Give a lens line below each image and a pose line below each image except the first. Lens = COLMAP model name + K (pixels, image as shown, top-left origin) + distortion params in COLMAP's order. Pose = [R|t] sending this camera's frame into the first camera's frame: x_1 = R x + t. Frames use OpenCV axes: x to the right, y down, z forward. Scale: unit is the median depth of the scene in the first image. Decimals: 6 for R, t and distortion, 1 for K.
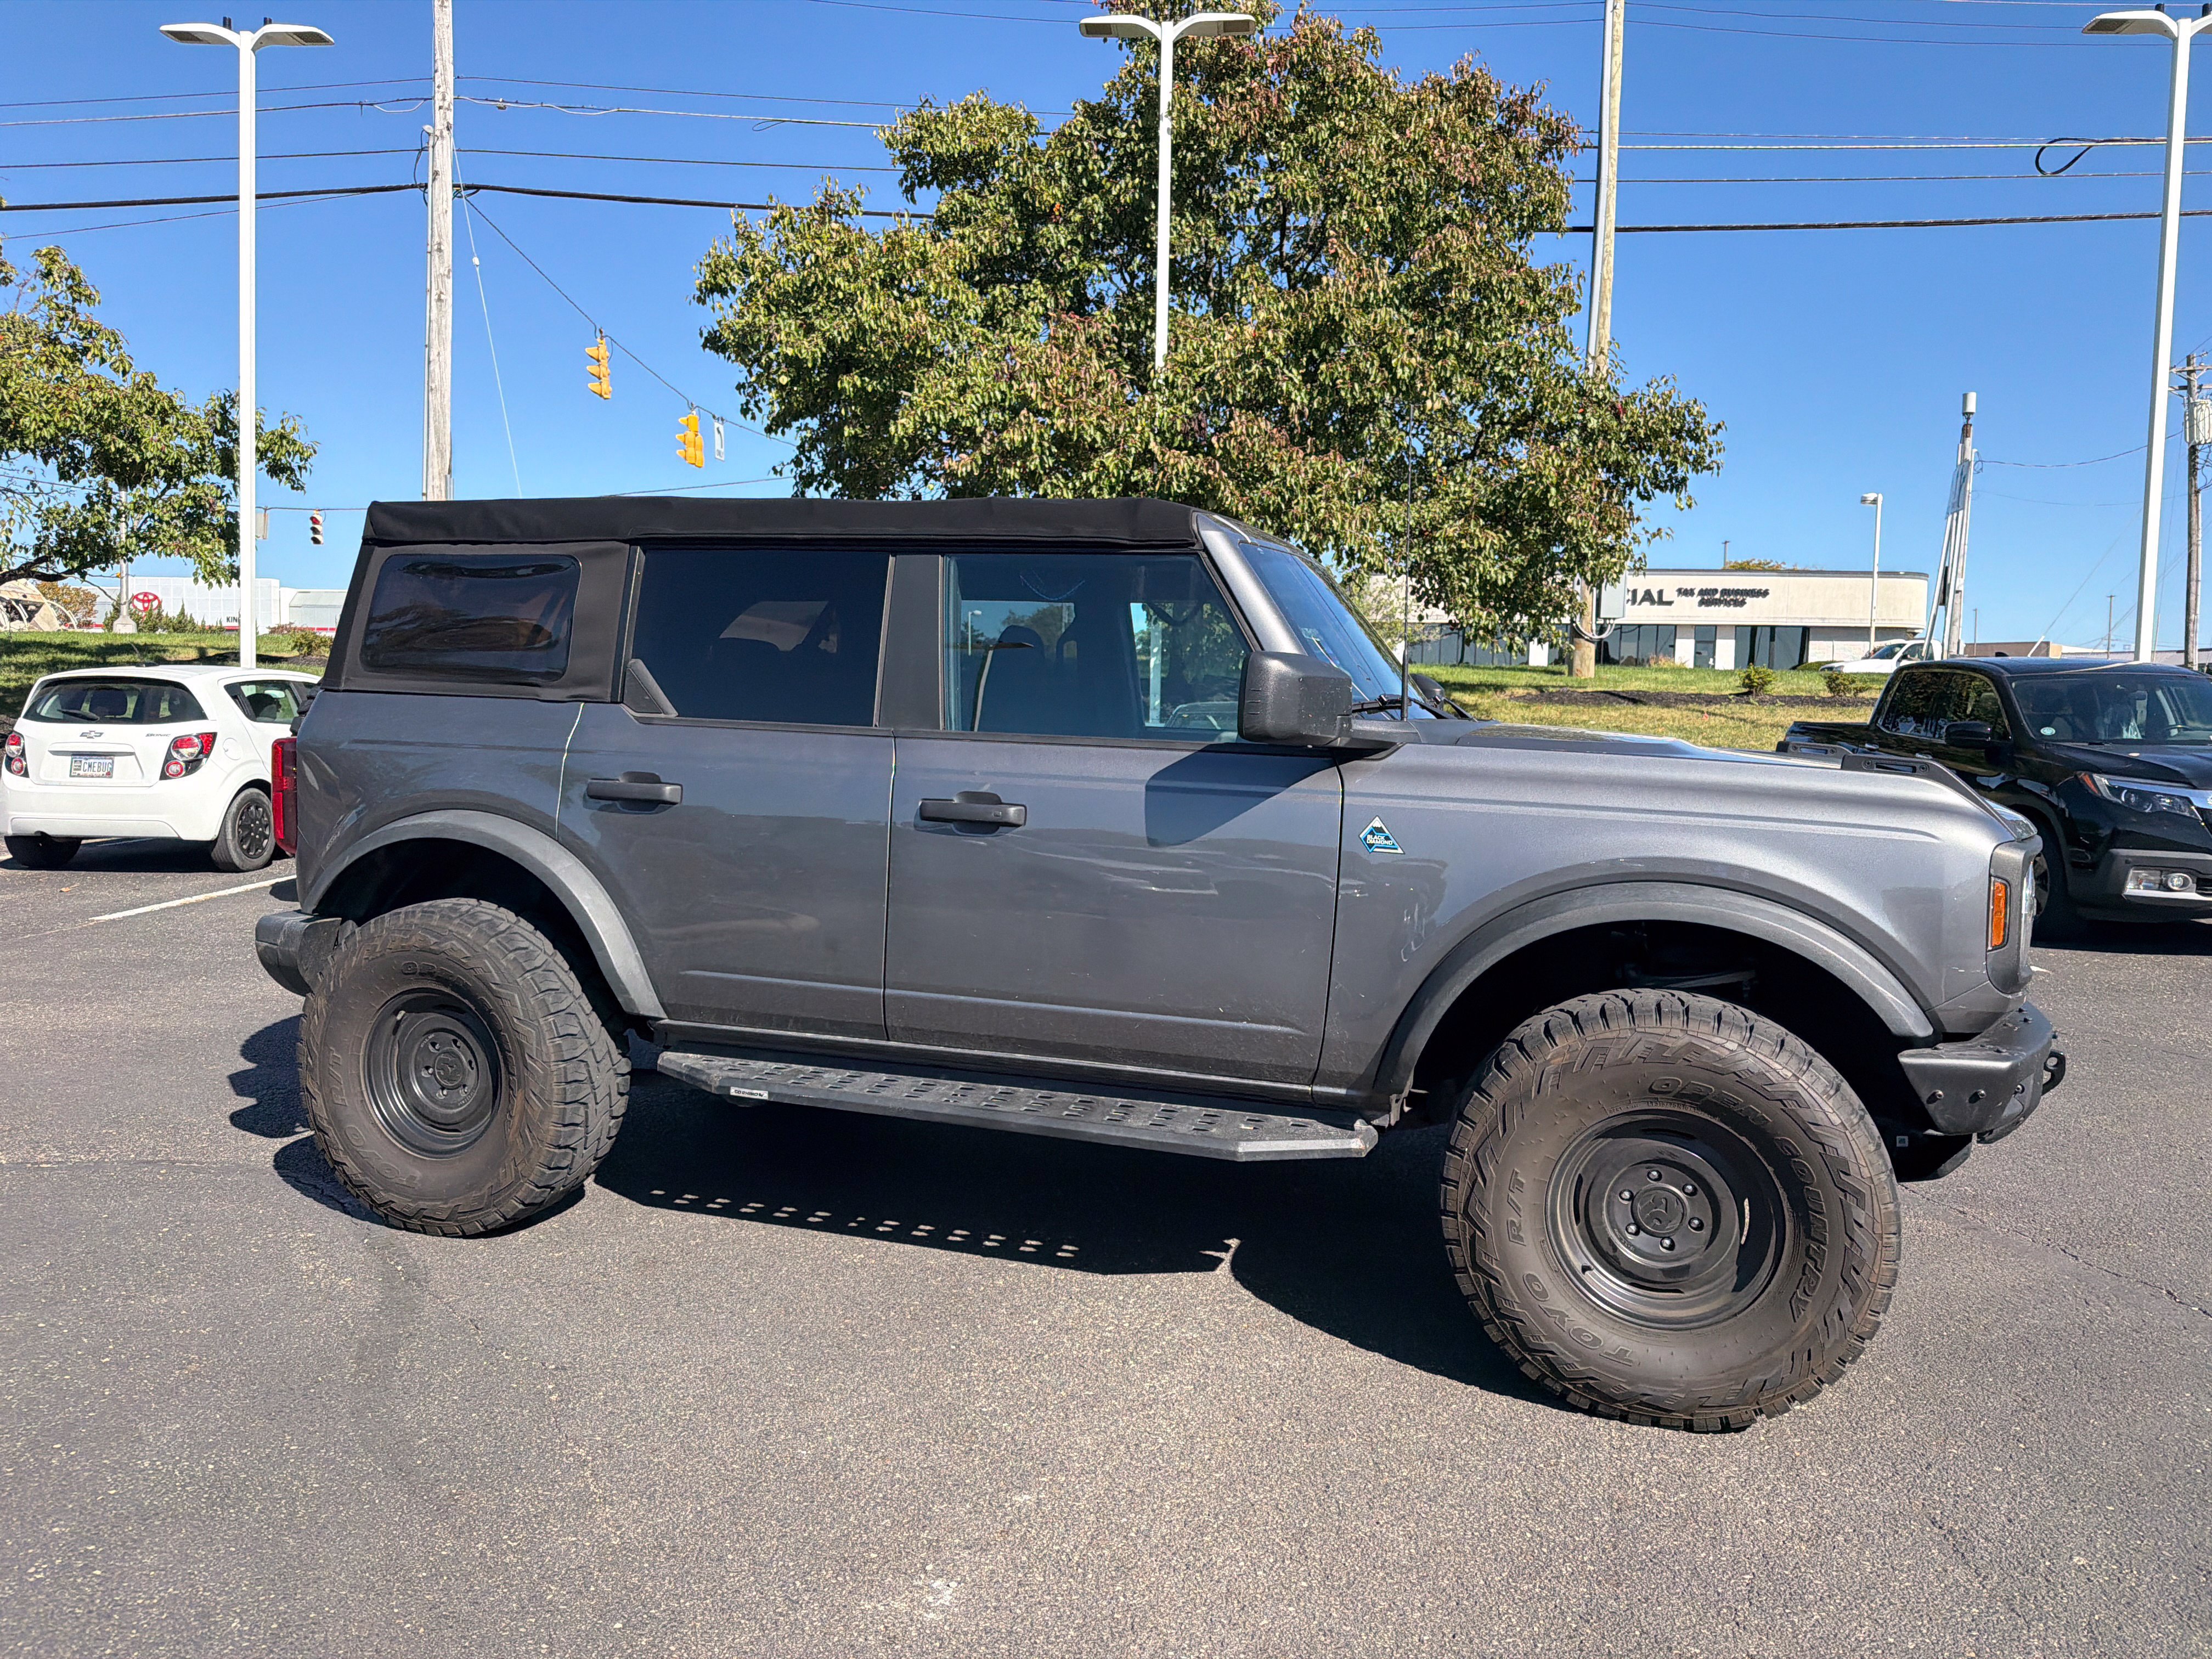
lens RADIAL K [[1557.2, 0, 1112.2], [0, 1557.2, 811.3], [0, 0, 1]] dist [0.032051, -0.039376]
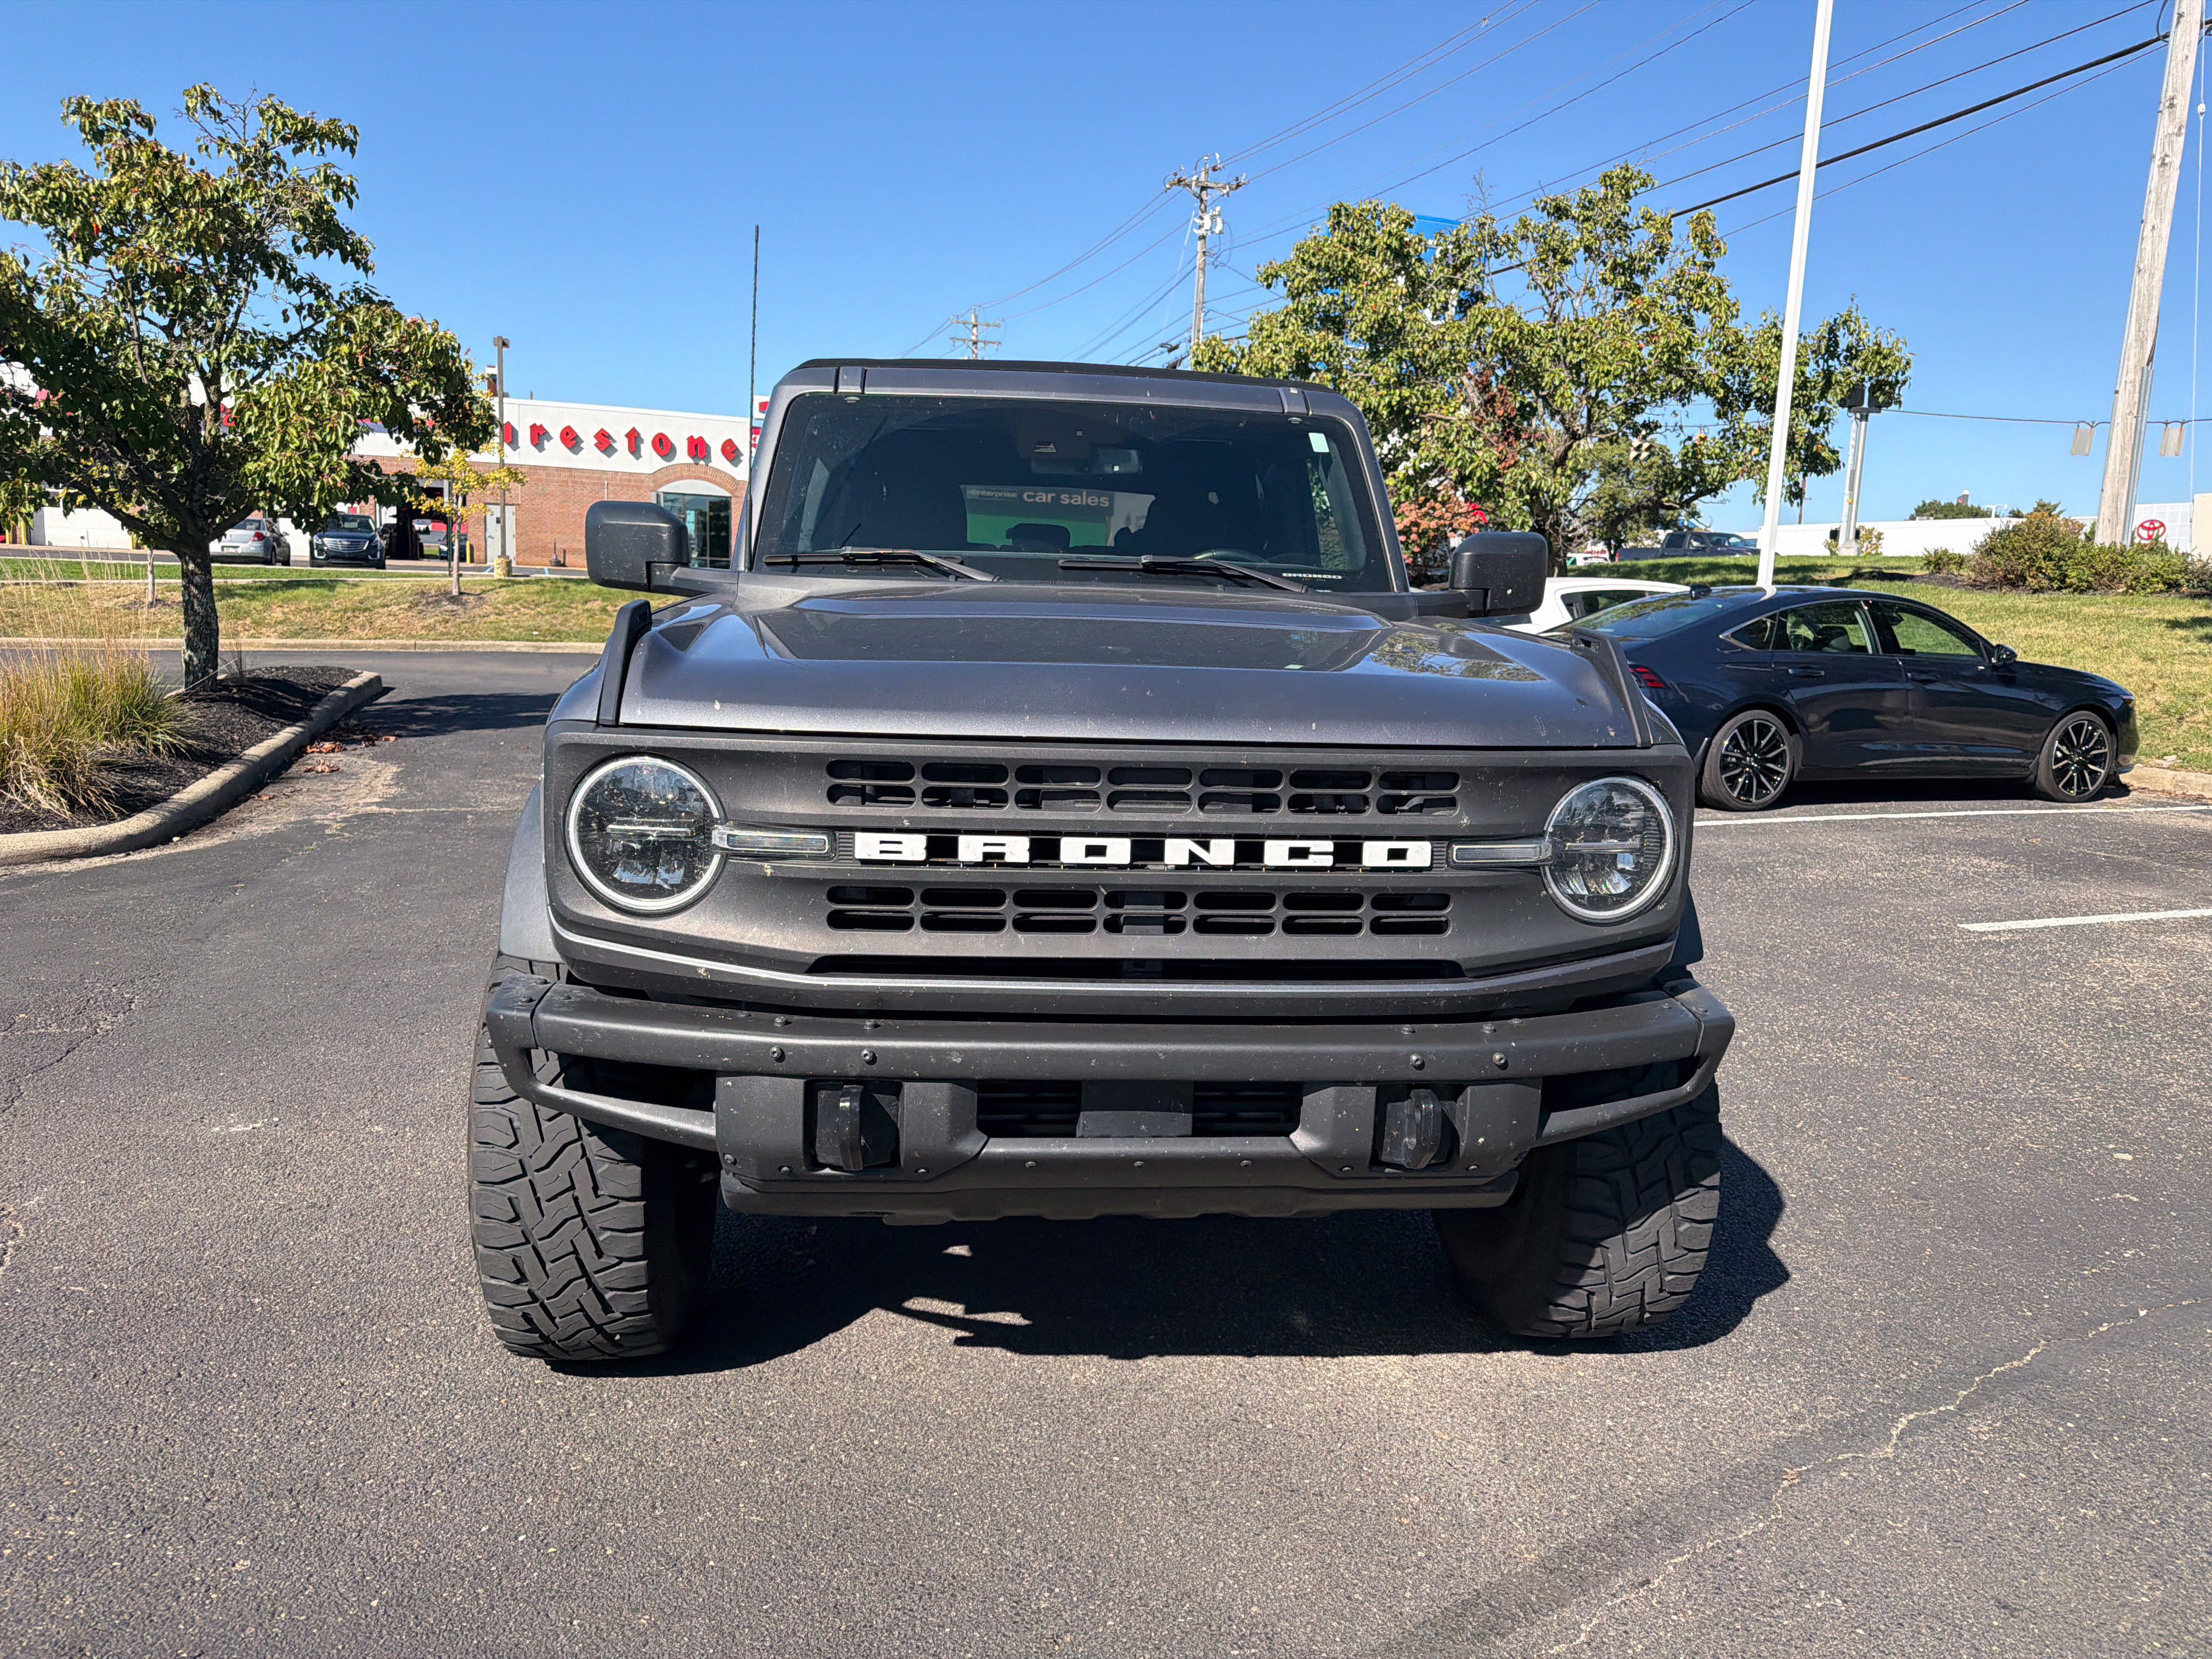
lens RADIAL K [[1557.2, 0, 1114.8], [0, 1557.2, 807.8], [0, 0, 1]] dist [0.032051, -0.039376]
pose [[0.400932, 0.123406, -0.907758, 0.381526], [-0.086093, 0.991576, 0.096776, -0.008919], [0.912053, 0.039351, 0.408179, 0.271344]]
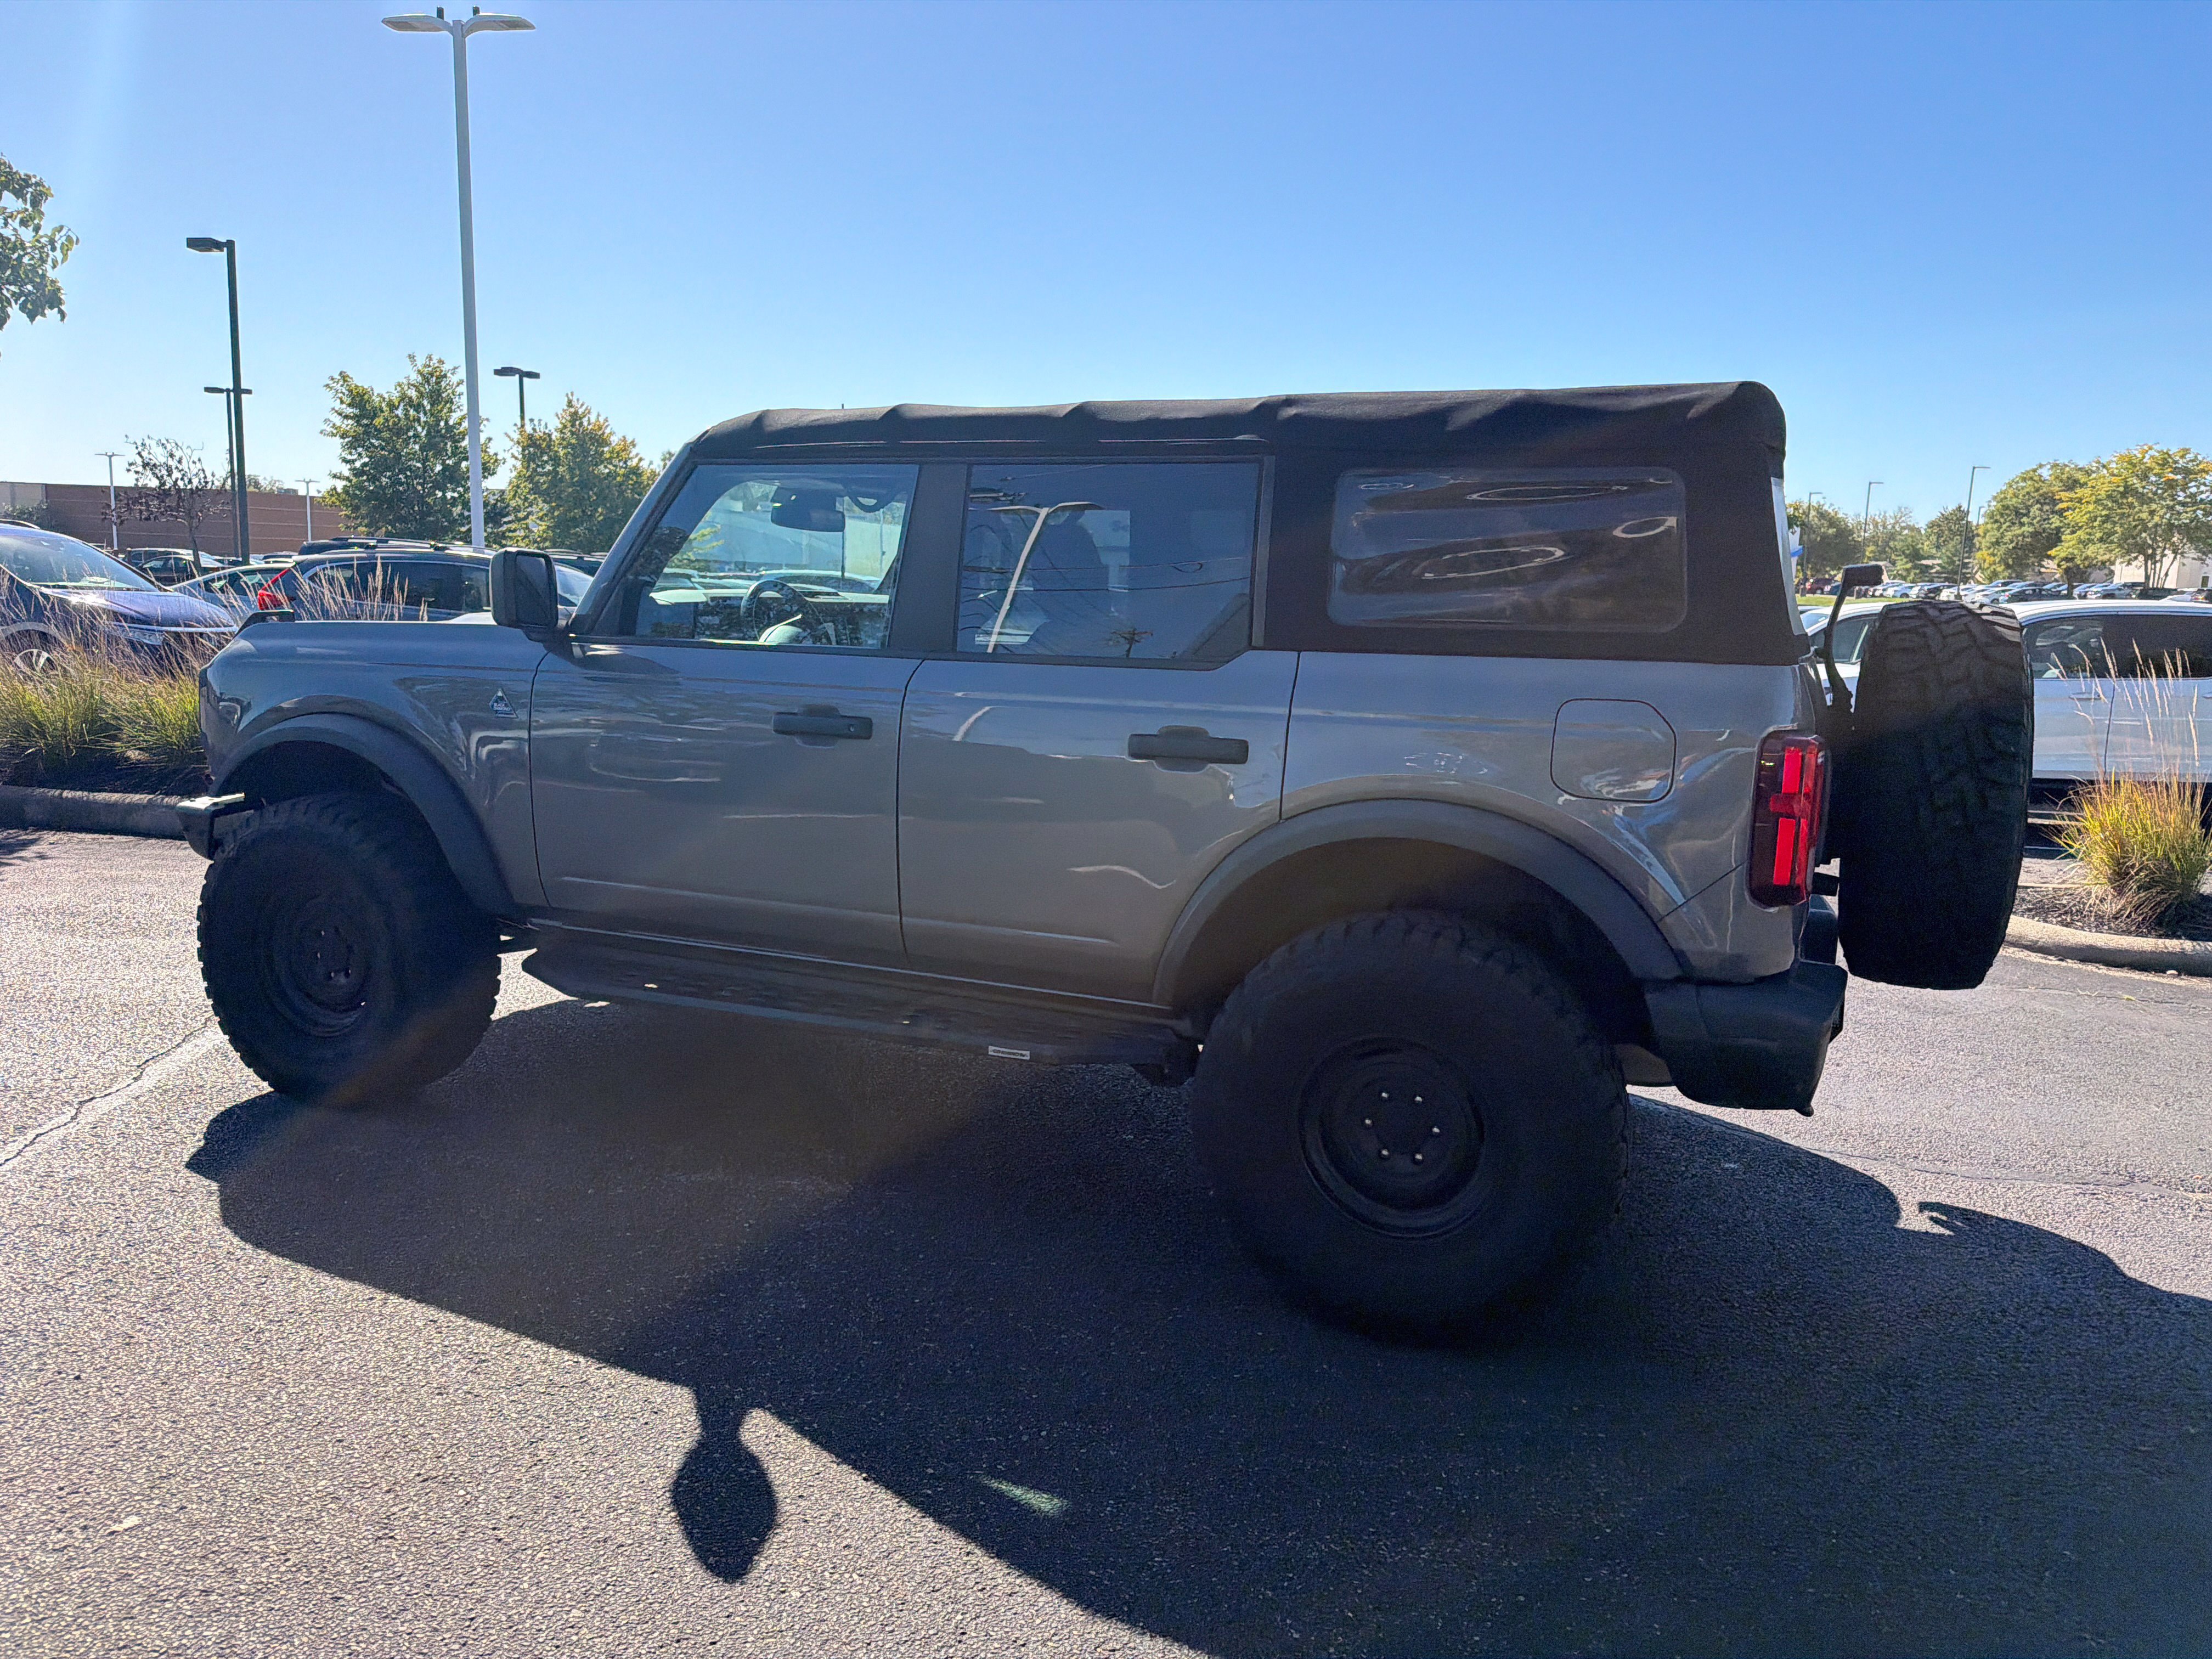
lens RADIAL K [[1557.2, 0, 1115.5], [0, 1557.2, 815.5], [0, 0, 1]] dist [0.032051, -0.039376]
pose [[-0.994525, -0.068897, 0.078564, -0.075204], [-0.050720, 0.975621, 0.213523, -0.068377], [-0.091360, 0.208369, -0.973774, 0.844830]]
